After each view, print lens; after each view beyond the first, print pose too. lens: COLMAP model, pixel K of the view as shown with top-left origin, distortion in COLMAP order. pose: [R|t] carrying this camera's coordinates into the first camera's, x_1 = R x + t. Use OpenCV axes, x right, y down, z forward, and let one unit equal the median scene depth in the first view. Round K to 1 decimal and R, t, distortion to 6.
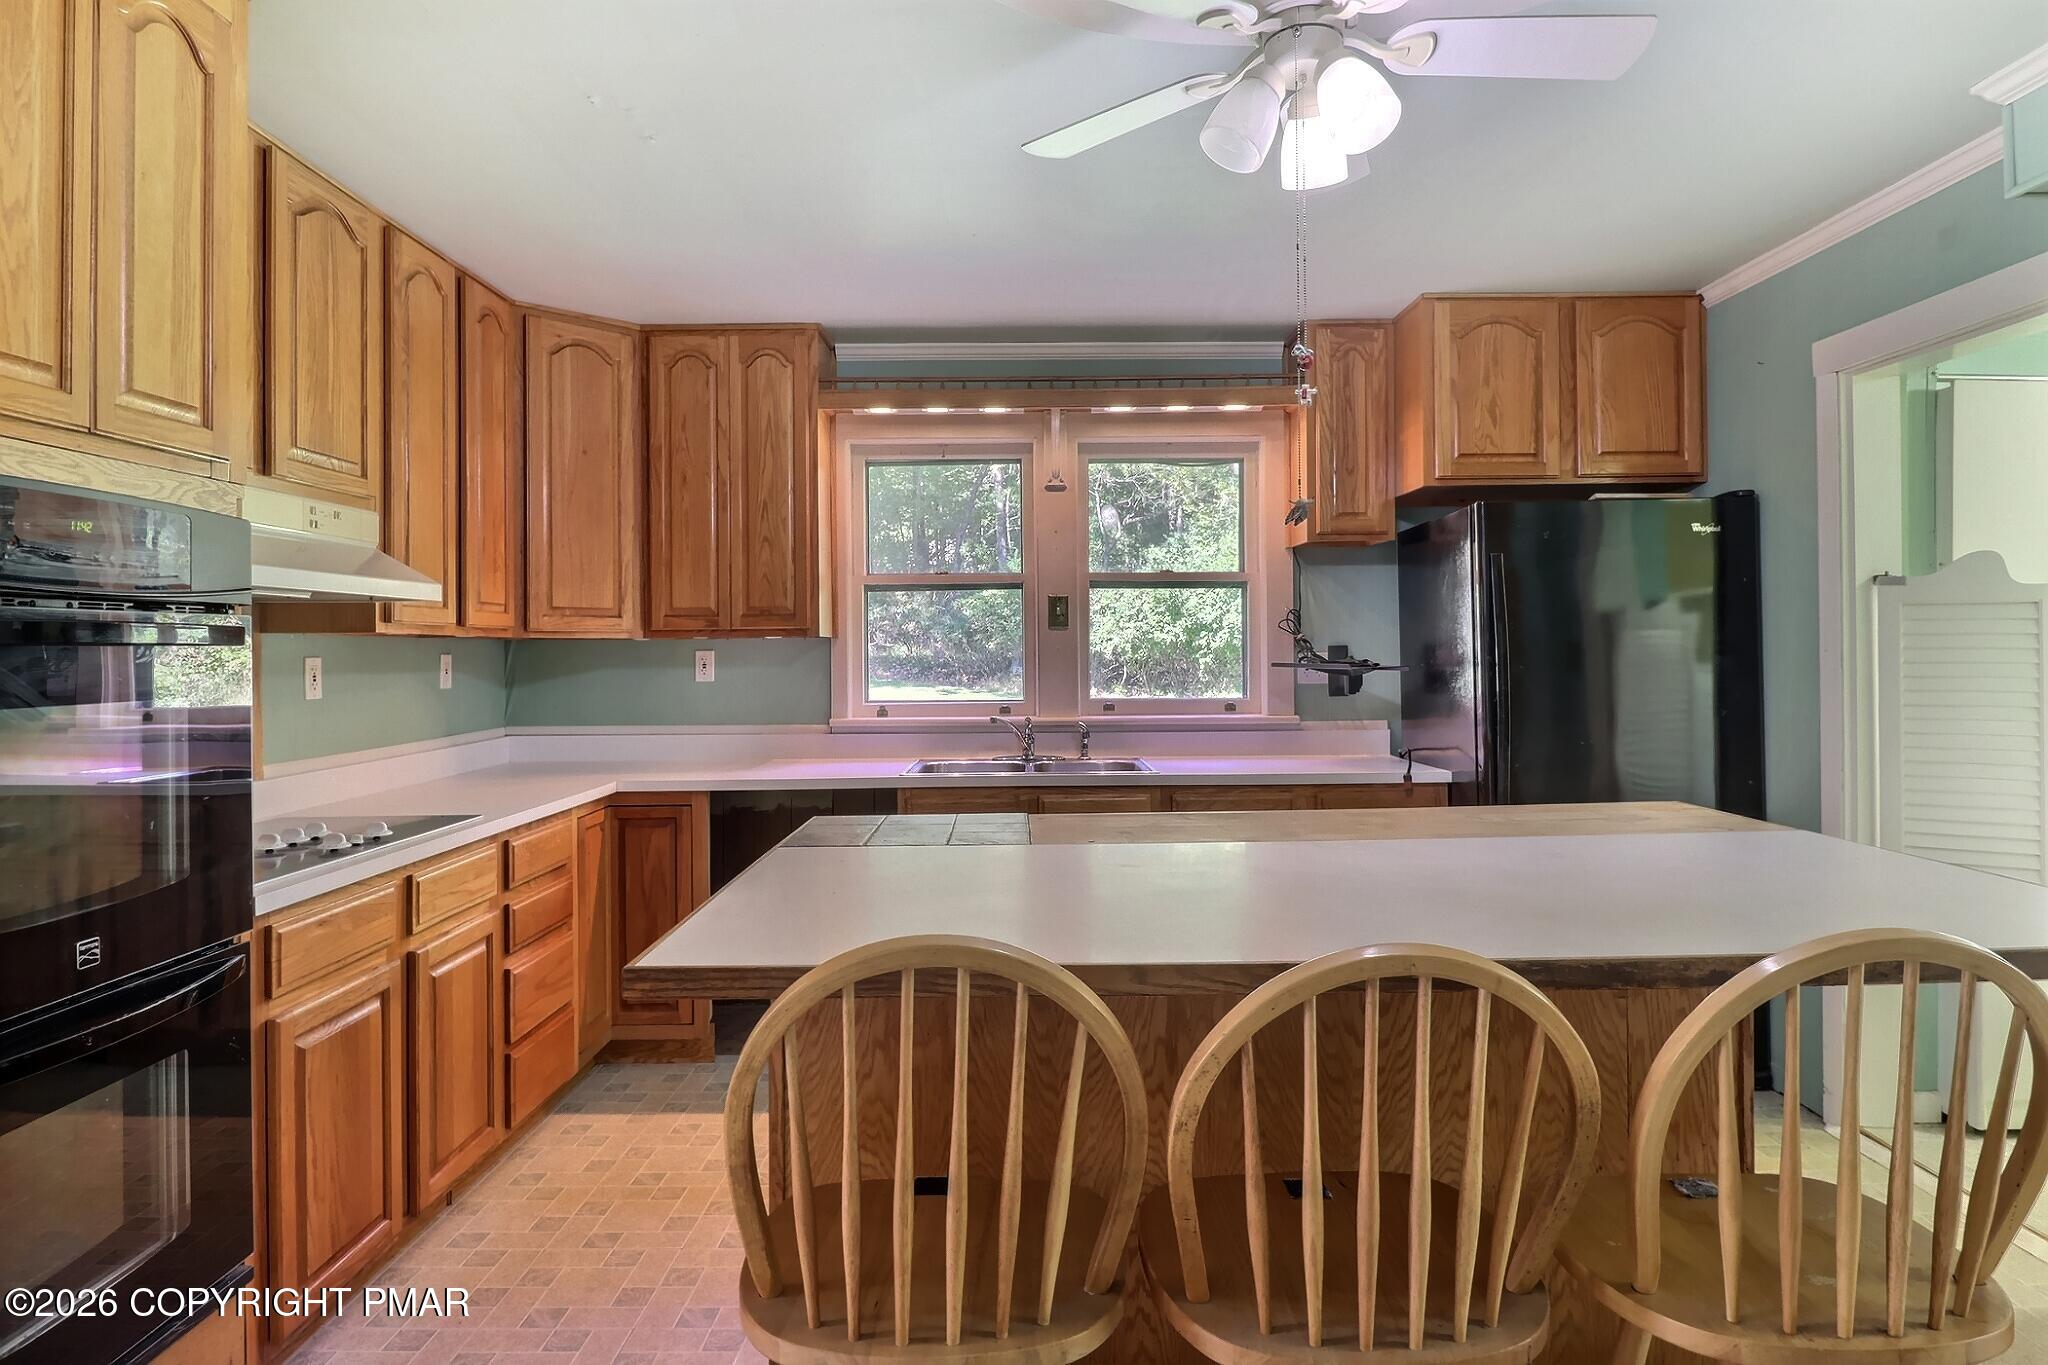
lens RADIAL K [[1189.4, 0, 1023.1], [0, 1189.4, 660.5], [0, 0, 1]] dist [-0.001498, -0.014216]
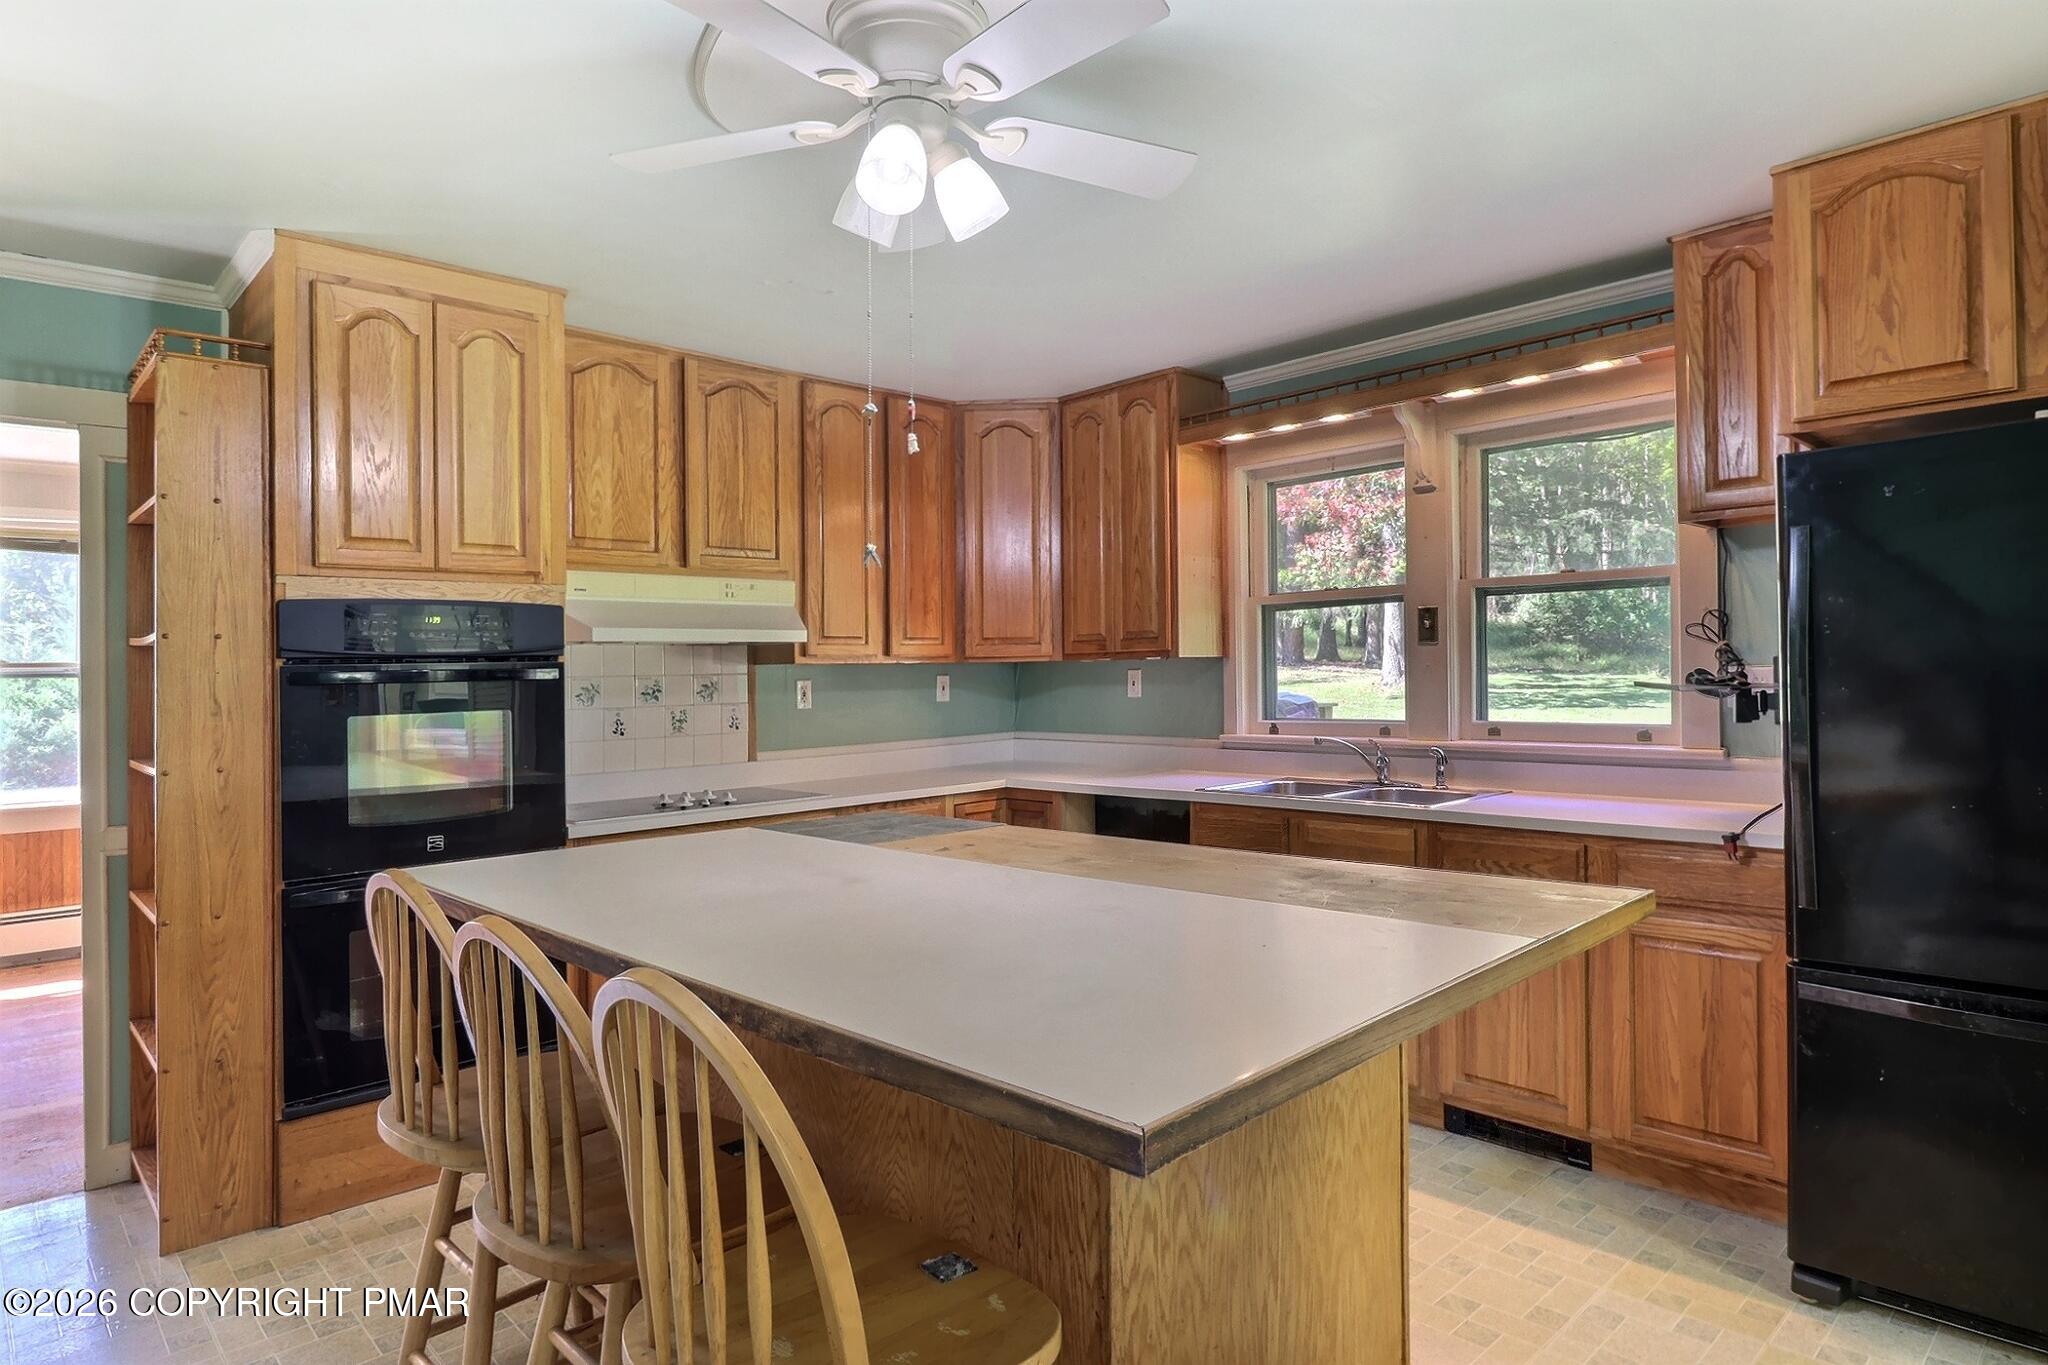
lens RADIAL K [[1152.2, 0, 989.5], [0, 1152.2, 685.7], [0, 0, 1]] dist [-0.025072, -0.000158]
pose [[0.669365, 0.002405, -0.742930, 0.518609], [0.009528, 0.999885, 0.011820, -0.008922], [0.742873, -0.014990, 0.669265, 0.183850]]
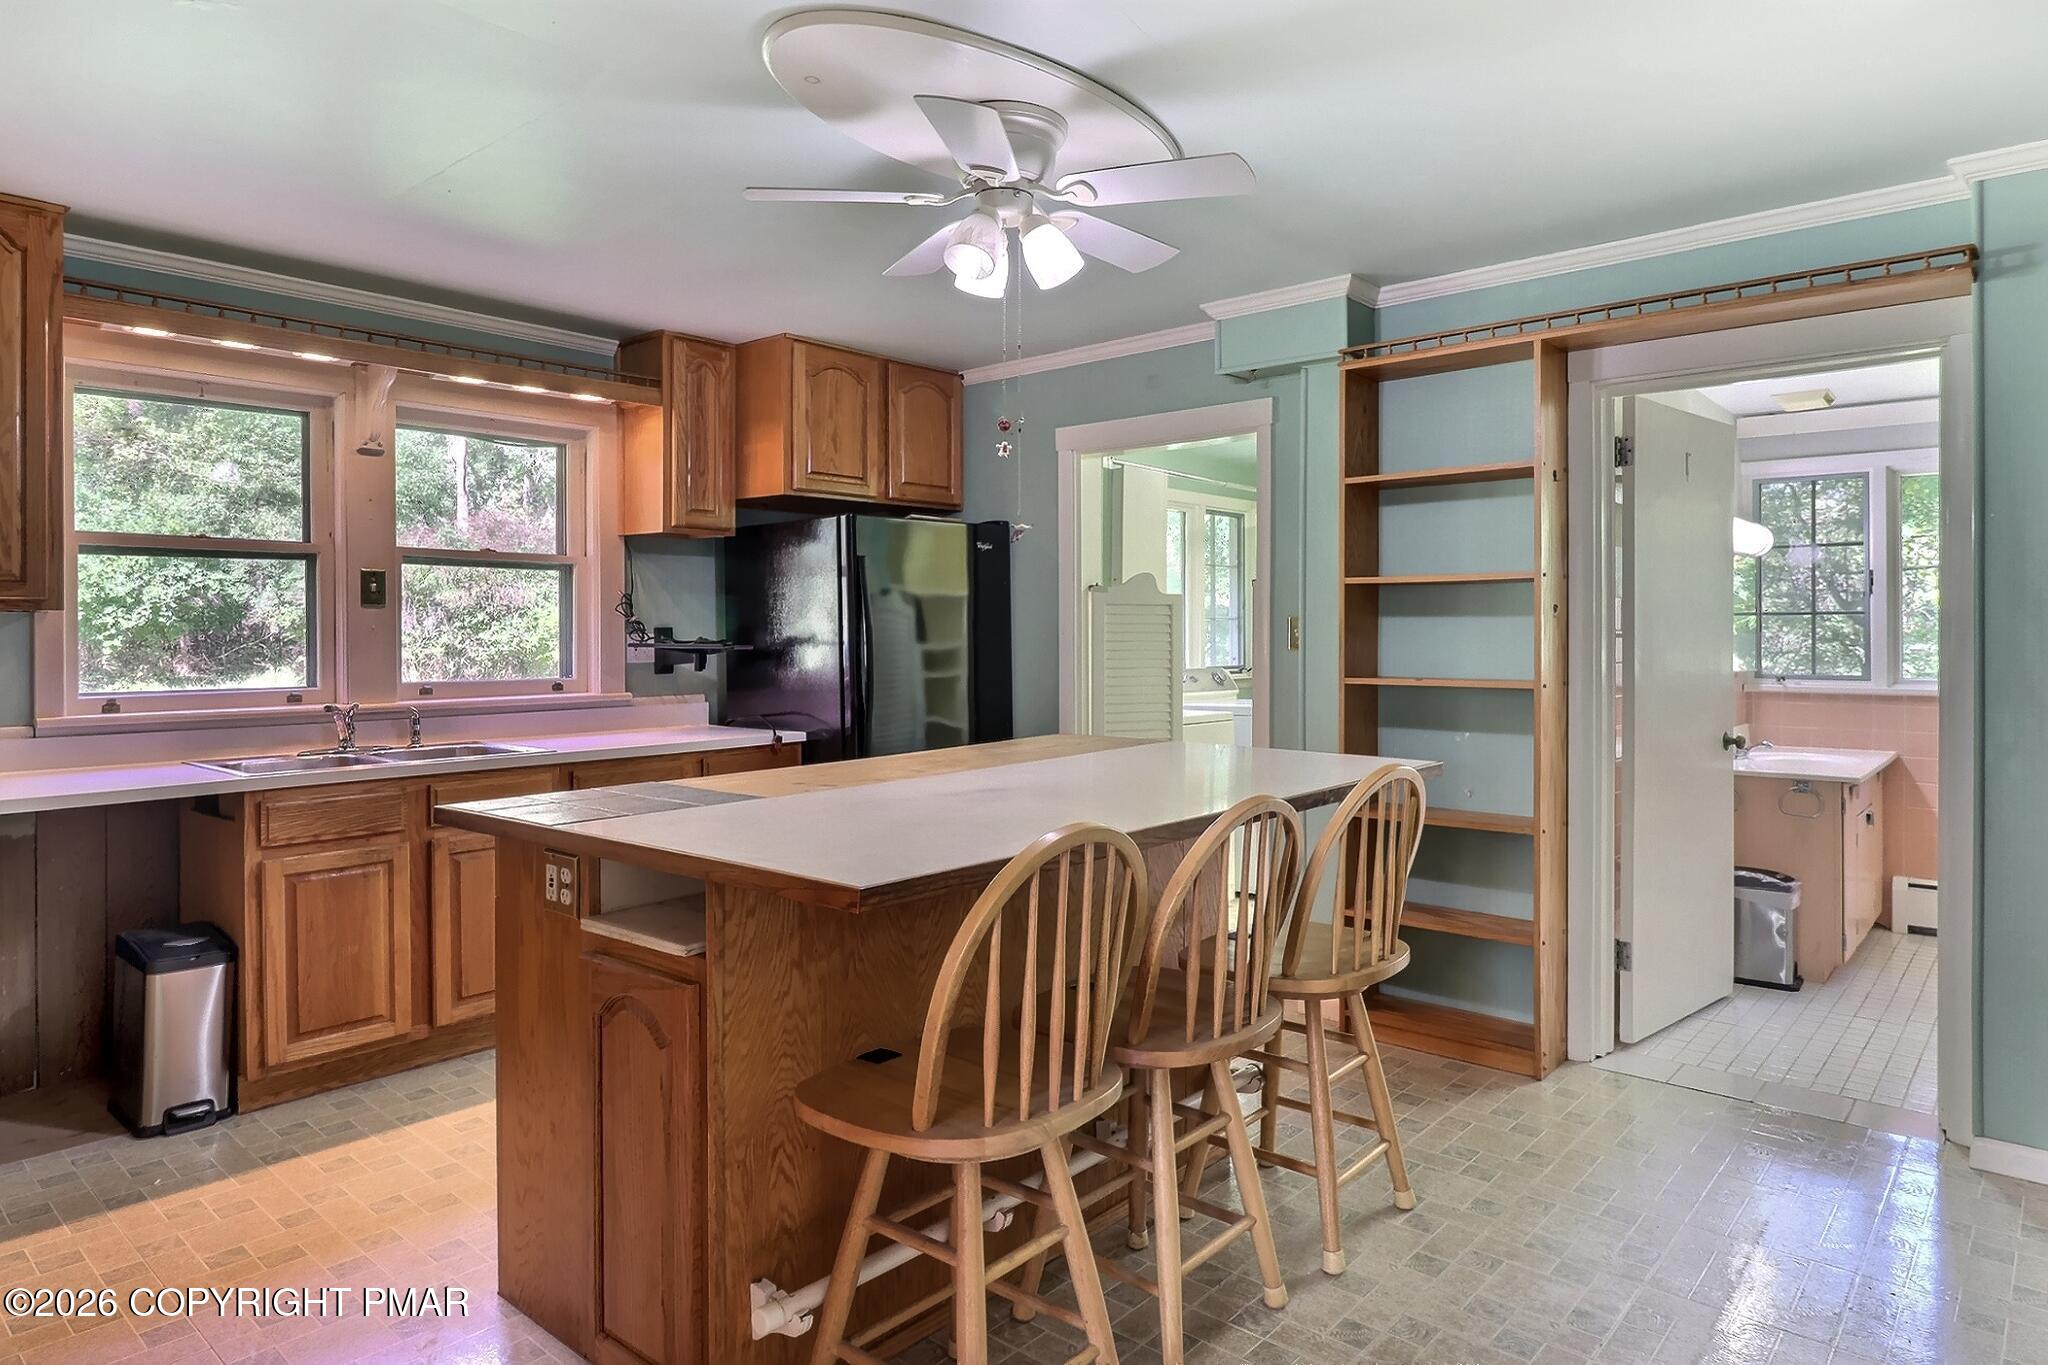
lens RADIAL K [[1228.5, 0, 1019.9], [0, 1228.5, 635.6], [0, 0, 1]] dist [-0.003694, -0.003388]
pose [[0.668750, 0.006532, 0.743459, -0.385434], [-0.001254, 0.999970, -0.007658, 0.002803], [-0.743486, 0.004189, 0.668738, 0.003487]]
